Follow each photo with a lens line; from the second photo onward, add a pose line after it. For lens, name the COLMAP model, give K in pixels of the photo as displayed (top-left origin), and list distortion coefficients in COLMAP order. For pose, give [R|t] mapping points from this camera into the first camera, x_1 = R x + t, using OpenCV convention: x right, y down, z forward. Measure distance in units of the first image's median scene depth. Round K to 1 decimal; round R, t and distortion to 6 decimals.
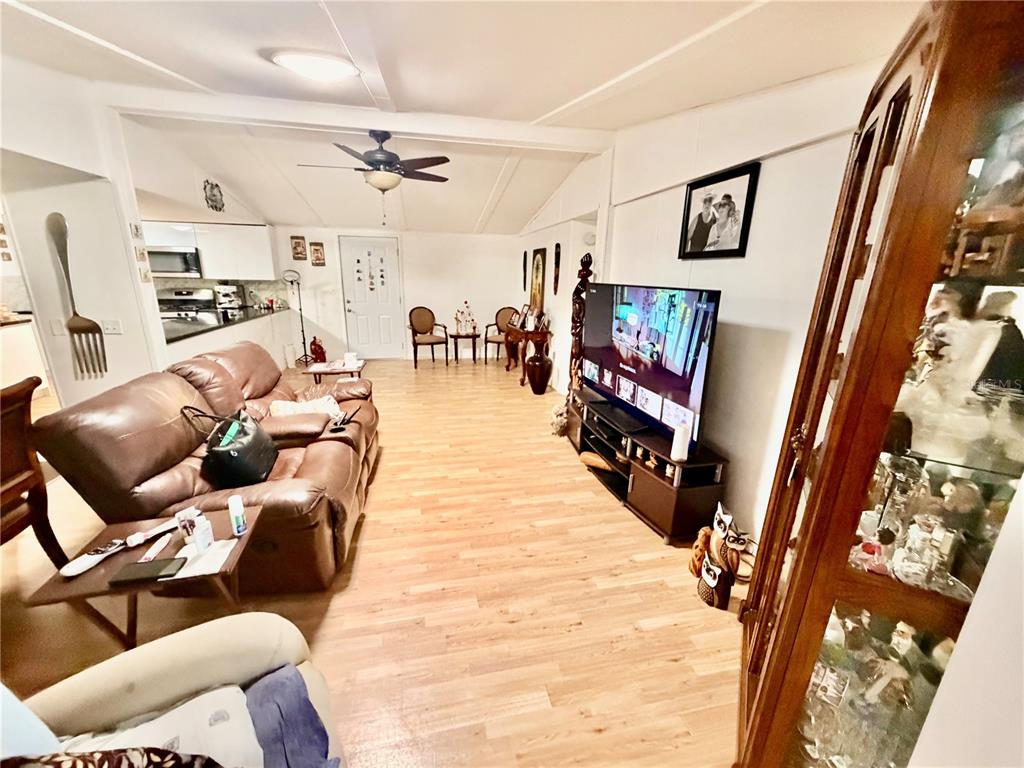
lens RADIAL K [[409.4, 0, 509.6], [0, 409.4, 384.0], [0, 0, 1]] dist [-0.000101, 0.000932]
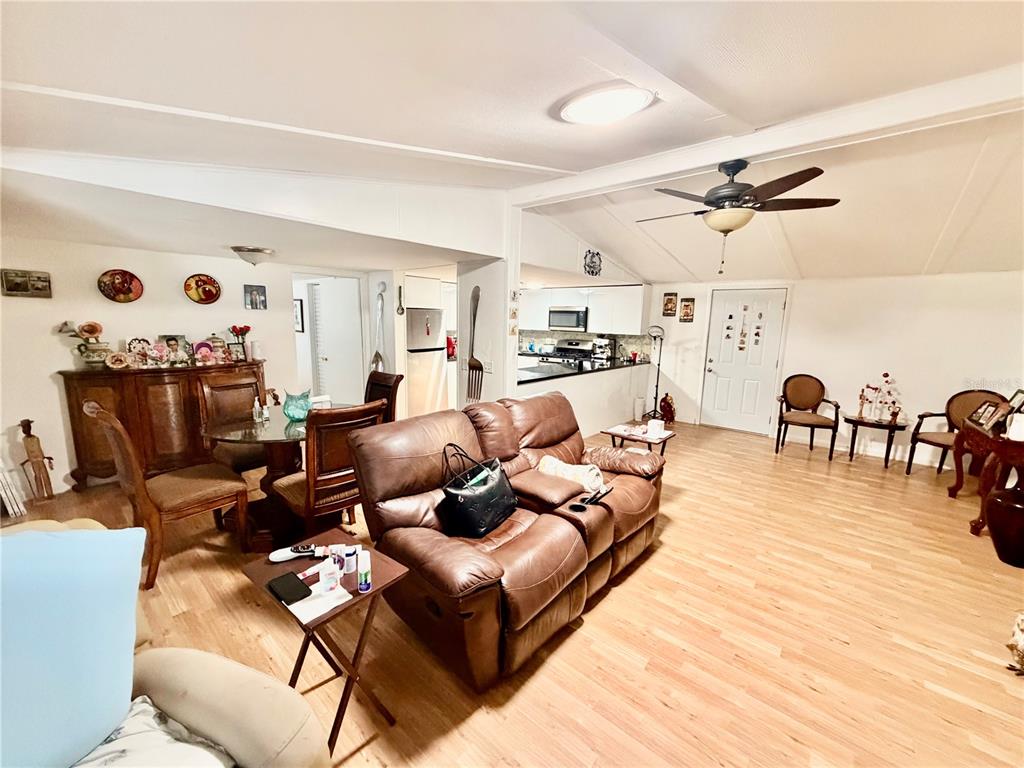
lens RADIAL K [[409.4, 0, 508.4], [0, 409.4, 384.1], [0, 0, 1]] dist [-0.000101, 0.000932]
pose [[0.600984, 0.121652, -0.789949, 0.101959], [-0.221764, 0.974923, -0.018577, -0.067995], [0.767879, 0.186347, 0.612892, 0.224162]]
